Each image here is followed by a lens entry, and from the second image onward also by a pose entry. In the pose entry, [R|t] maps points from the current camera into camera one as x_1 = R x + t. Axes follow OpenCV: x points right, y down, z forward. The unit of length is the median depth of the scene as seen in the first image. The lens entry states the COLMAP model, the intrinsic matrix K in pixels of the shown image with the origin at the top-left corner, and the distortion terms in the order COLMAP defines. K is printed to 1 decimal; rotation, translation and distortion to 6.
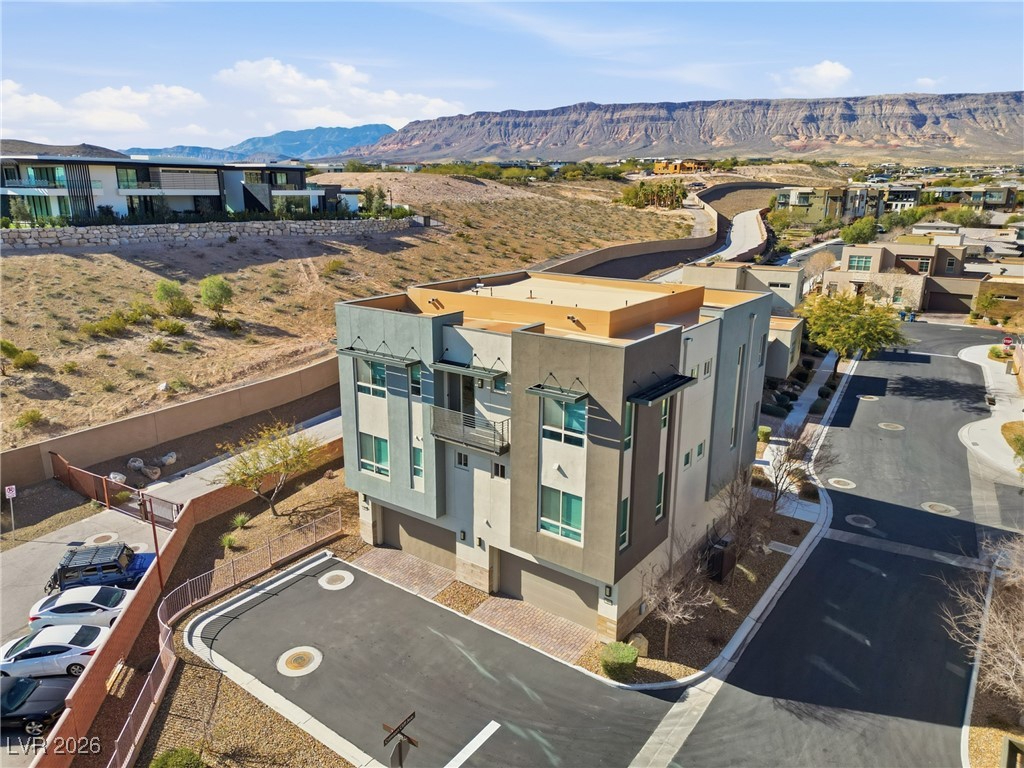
lens RADIAL K [[716.4, 0, 512.0], [0, 716.4, 384.0], [0, 0, 1]] dist [0.062988, -0.063232]
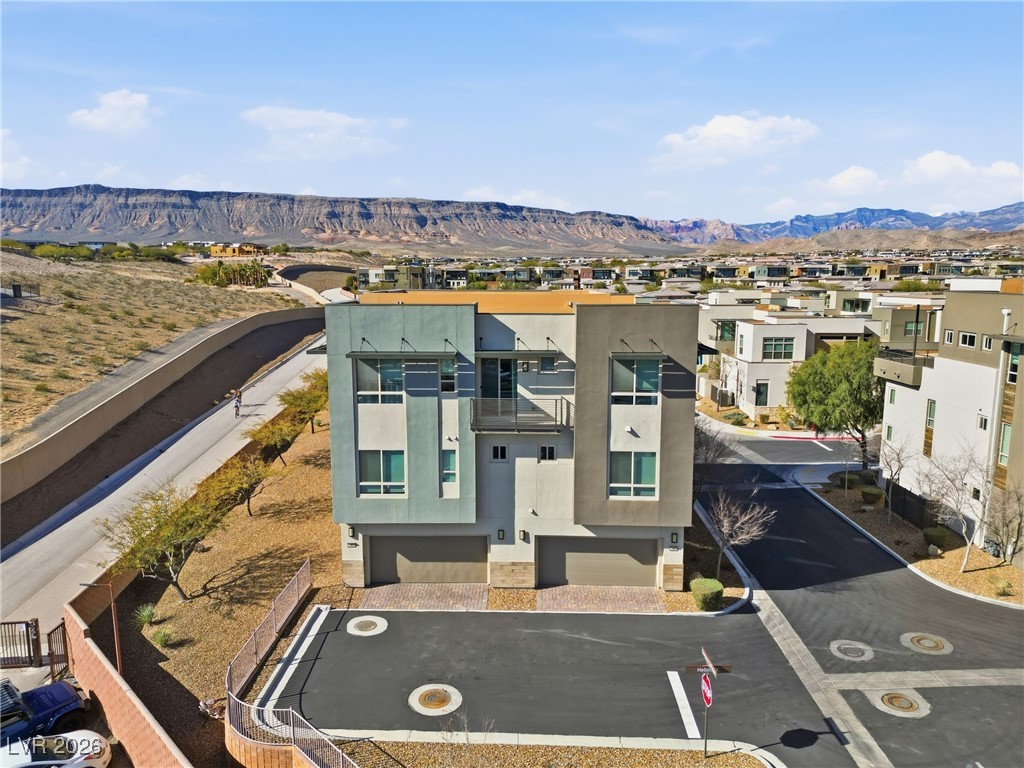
lens RADIAL K [[716.4, 0, 512.0], [0, 716.4, 384.0], [0, 0, 1]] dist [0.062988, -0.063232]
pose [[0.818510, -0.092440, 0.567006, -0.562888], [0.158626, 0.984966, -0.068406, 0.078432], [-0.552158, 0.145933, 0.820868, 0.172743]]
